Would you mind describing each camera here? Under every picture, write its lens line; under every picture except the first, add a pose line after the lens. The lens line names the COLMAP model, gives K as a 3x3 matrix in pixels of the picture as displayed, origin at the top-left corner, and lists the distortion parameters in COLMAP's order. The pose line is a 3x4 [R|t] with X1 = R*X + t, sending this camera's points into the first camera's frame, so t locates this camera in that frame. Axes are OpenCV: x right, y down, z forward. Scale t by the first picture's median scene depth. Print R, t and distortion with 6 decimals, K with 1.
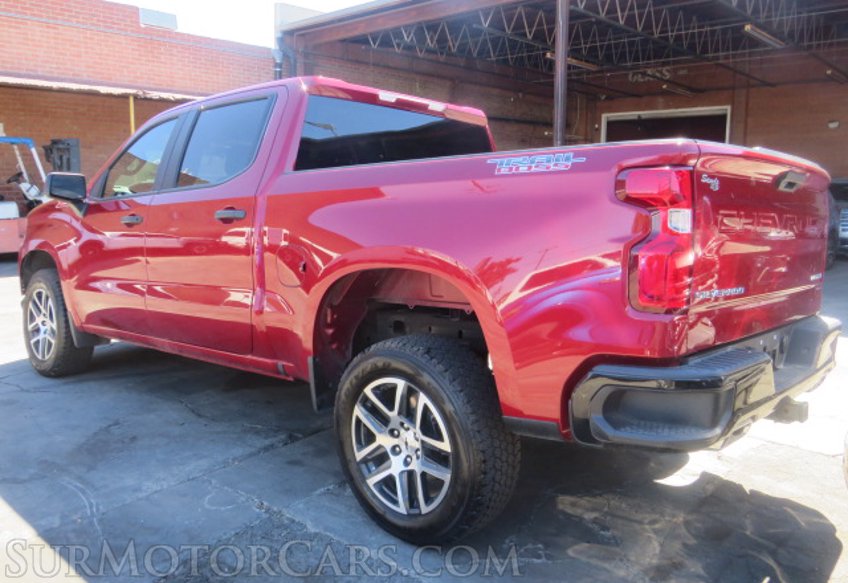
lens RADIAL K [[684.8, 0, 424.0], [0, 684.8, 291.5], [0, 0, 1]] dist [-0.045326, 0.007532]
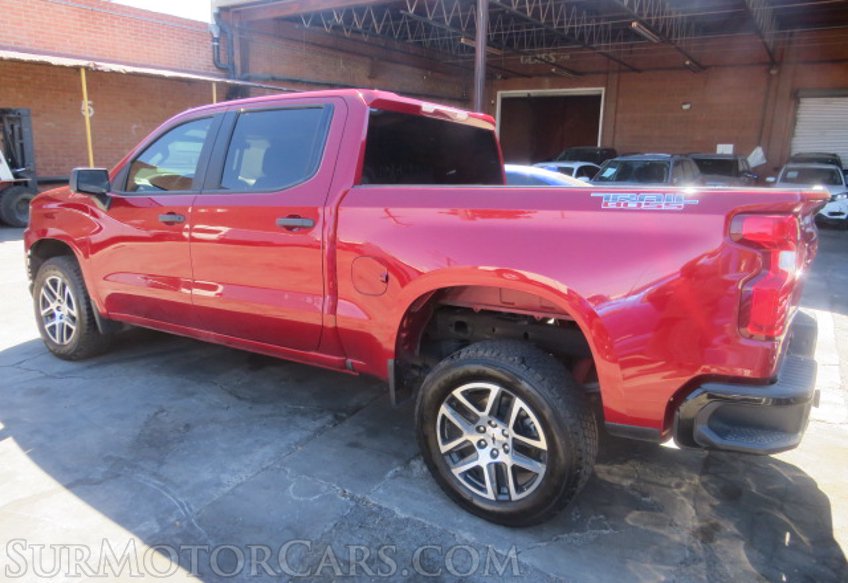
lens RADIAL K [[587.0, 0, 424.0], [0, 587.0, 291.5], [0, 0, 1]] dist [-0.027827, -0.001379]
pose [[0.989153, -0.018973, 0.145656, -0.192755], [0.006595, 0.996360, 0.084995, -0.071602], [-0.146738, -0.083113, 0.985678, 0.058885]]
